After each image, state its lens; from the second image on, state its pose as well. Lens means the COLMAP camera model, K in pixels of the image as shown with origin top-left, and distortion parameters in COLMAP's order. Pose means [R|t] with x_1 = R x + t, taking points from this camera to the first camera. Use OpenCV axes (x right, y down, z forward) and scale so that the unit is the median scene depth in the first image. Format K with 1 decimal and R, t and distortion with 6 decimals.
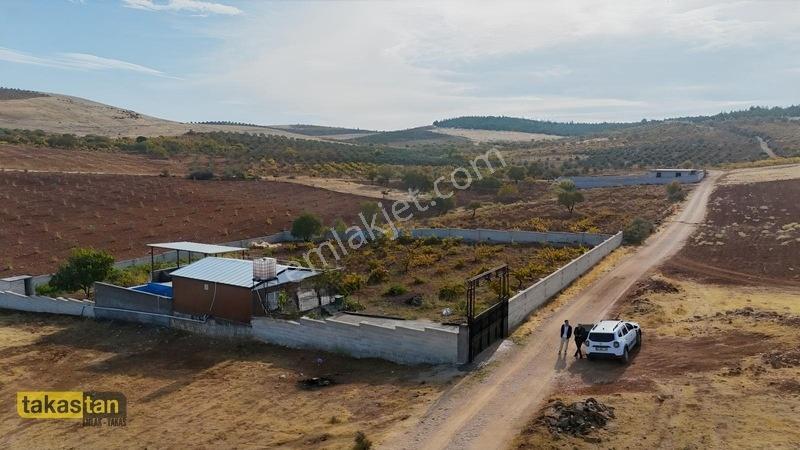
lens RADIAL K [[583.4, 0, 400.4], [0, 583.4, 220.9], [0, 0, 1]] dist [0.071489, -0.064828]
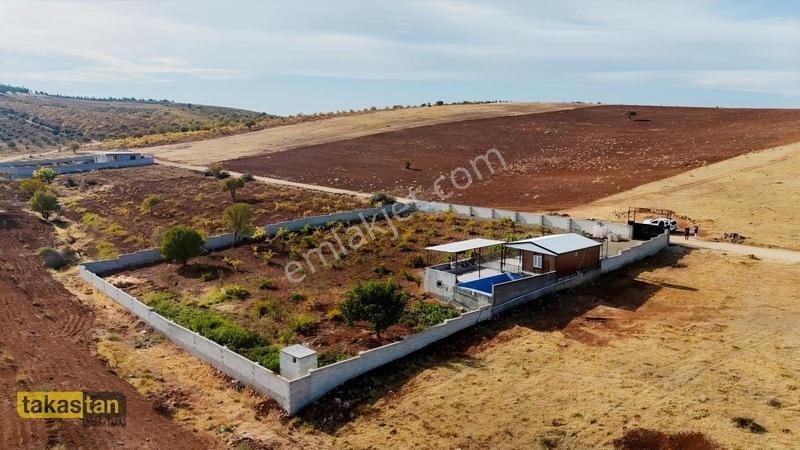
lens RADIAL K [[583.4, 0, 400.5], [0, 583.4, 224.5], [0, 0, 1]] dist [0.071489, -0.064828]
pose [[0.279245, -0.151236, 0.948235, -0.456042], [0.099218, 0.986777, 0.128165, -0.049203], [-0.955080, 0.058292, 0.290558, 0.237571]]
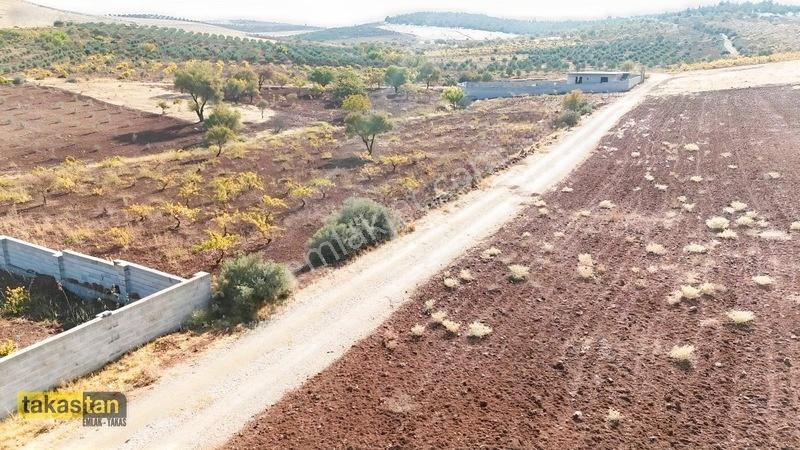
lens RADIAL K [[583.4, 0, 399.8], [0, 583.4, 222.4], [0, 0, 1]] dist [0.071489, -0.064828]
pose [[0.998615, -0.009203, 0.051798, 0.188472], [0.000631, 0.986606, 0.163120, -0.024599], [-0.052606, -0.162862, 0.985246, 0.280429]]
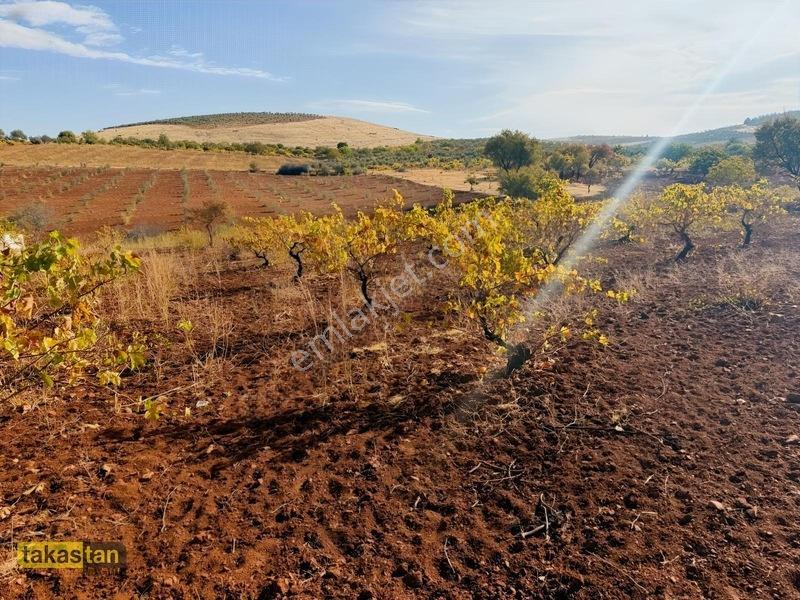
lens RADIAL K [[555.2, 0, 404.4], [0, 555.2, 307.5], [0, 0, 1]] dist [0.031410, -0.007834]
pose [[0.881016, 0.083654, -0.465631, 0.164017], [-0.026441, 0.991411, 0.128085, 0.006034], [0.472347, -0.100533, 0.875661, 0.440648]]
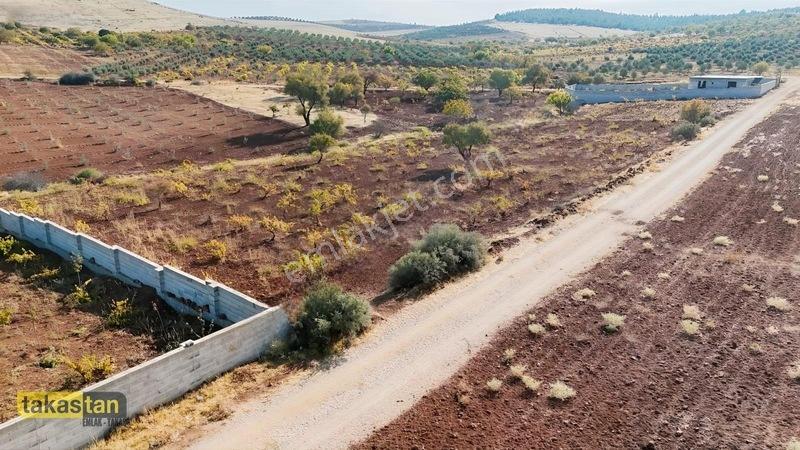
lens RADIAL K [[583.4, 0, 400.8], [0, 583.4, 222.5], [0, 0, 1]] dist [0.071489, -0.064828]
pose [[0.992604, 0.037259, -0.115542, 0.192111], [-0.017436, 0.985625, 0.168047, -0.032432], [0.120142, -0.164789, 0.978984, 0.286581]]
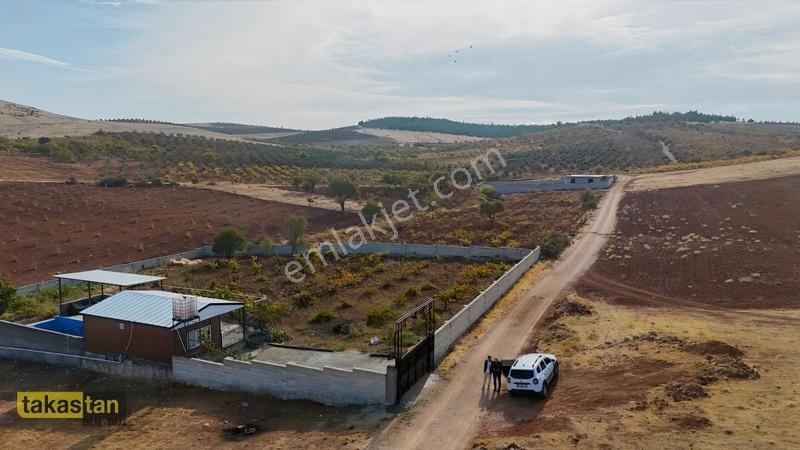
lens RADIAL K [[583.4, 0, 400.2], [0, 583.4, 221.4], [0, 0, 1]] dist [0.071489, -0.064828]
pose [[0.992091, -0.011411, 0.124997, -0.000107], [0.011063, 0.999933, 0.003478, -0.013299], [-0.125029, -0.002068, 0.992151, -0.001378]]
